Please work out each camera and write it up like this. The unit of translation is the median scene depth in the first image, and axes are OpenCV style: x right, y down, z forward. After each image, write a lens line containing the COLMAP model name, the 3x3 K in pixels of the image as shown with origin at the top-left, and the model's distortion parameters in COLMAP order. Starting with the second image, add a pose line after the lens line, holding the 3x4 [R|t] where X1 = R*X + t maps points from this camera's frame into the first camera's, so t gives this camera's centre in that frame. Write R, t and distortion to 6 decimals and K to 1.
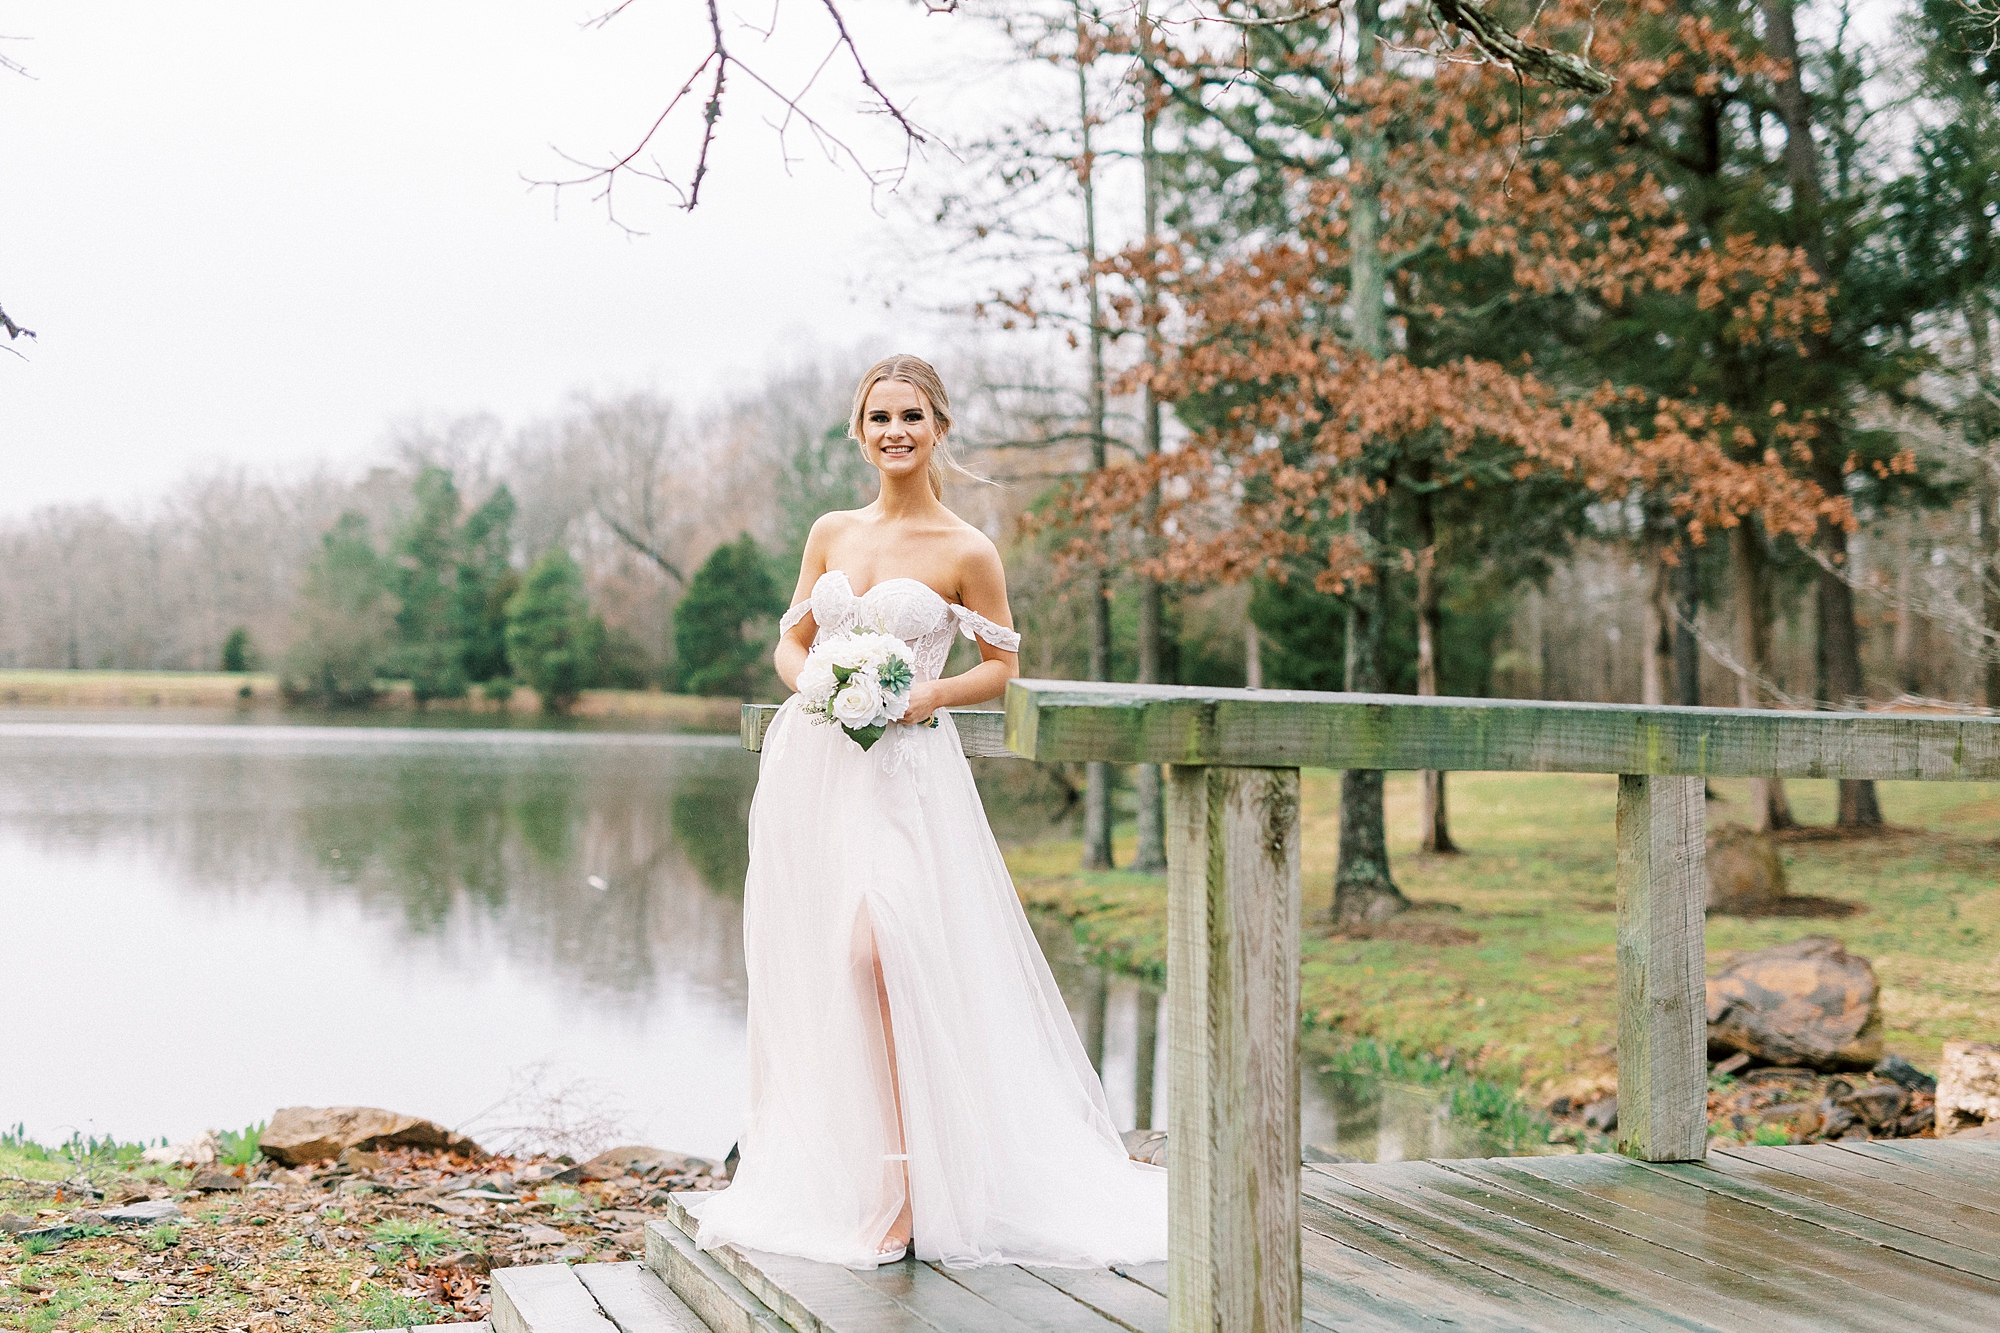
lens RADIAL K [[3586.3, 0, 1000.0], [0, 3586.3, 666.5], [0, 0, 1]] dist [0.005377, 0.029907]
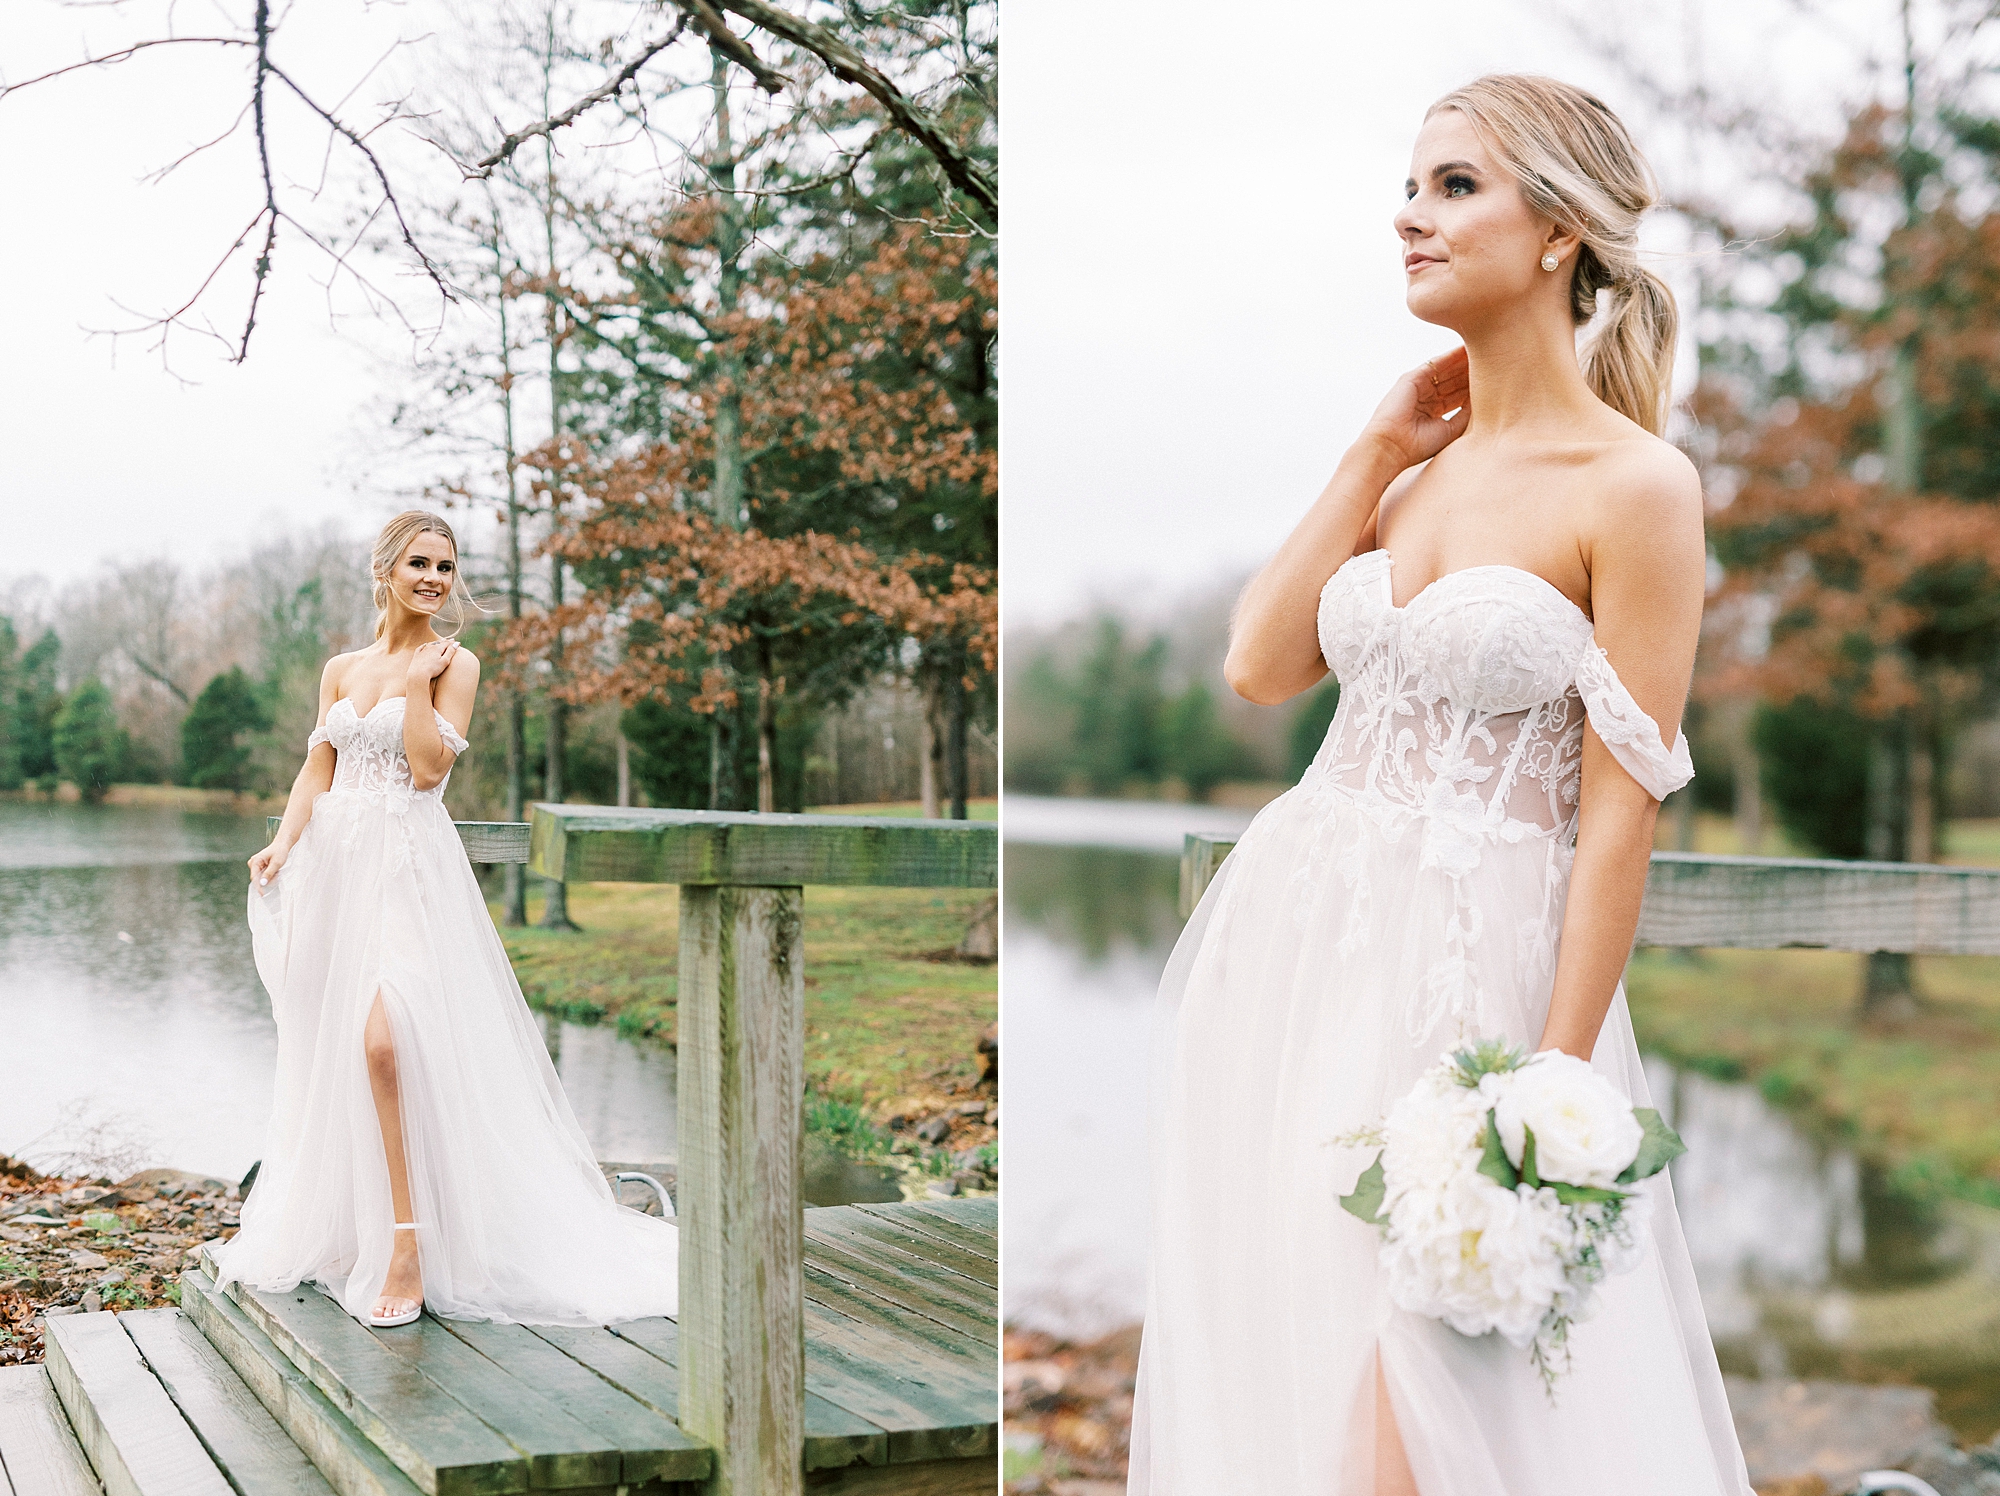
lens RADIAL K [[4935.1, 0, 999.4], [0, 4935.1, 812.0], [0, 0, 1]] dist [-0.017980, 0.317515]
pose [[0.998932, 0.001448, 0.046177, 0.115849], [-0.001016, 0.999956, -0.009376, 0.030811], [-0.046188, 0.009319, 0.998889, -0.760954]]
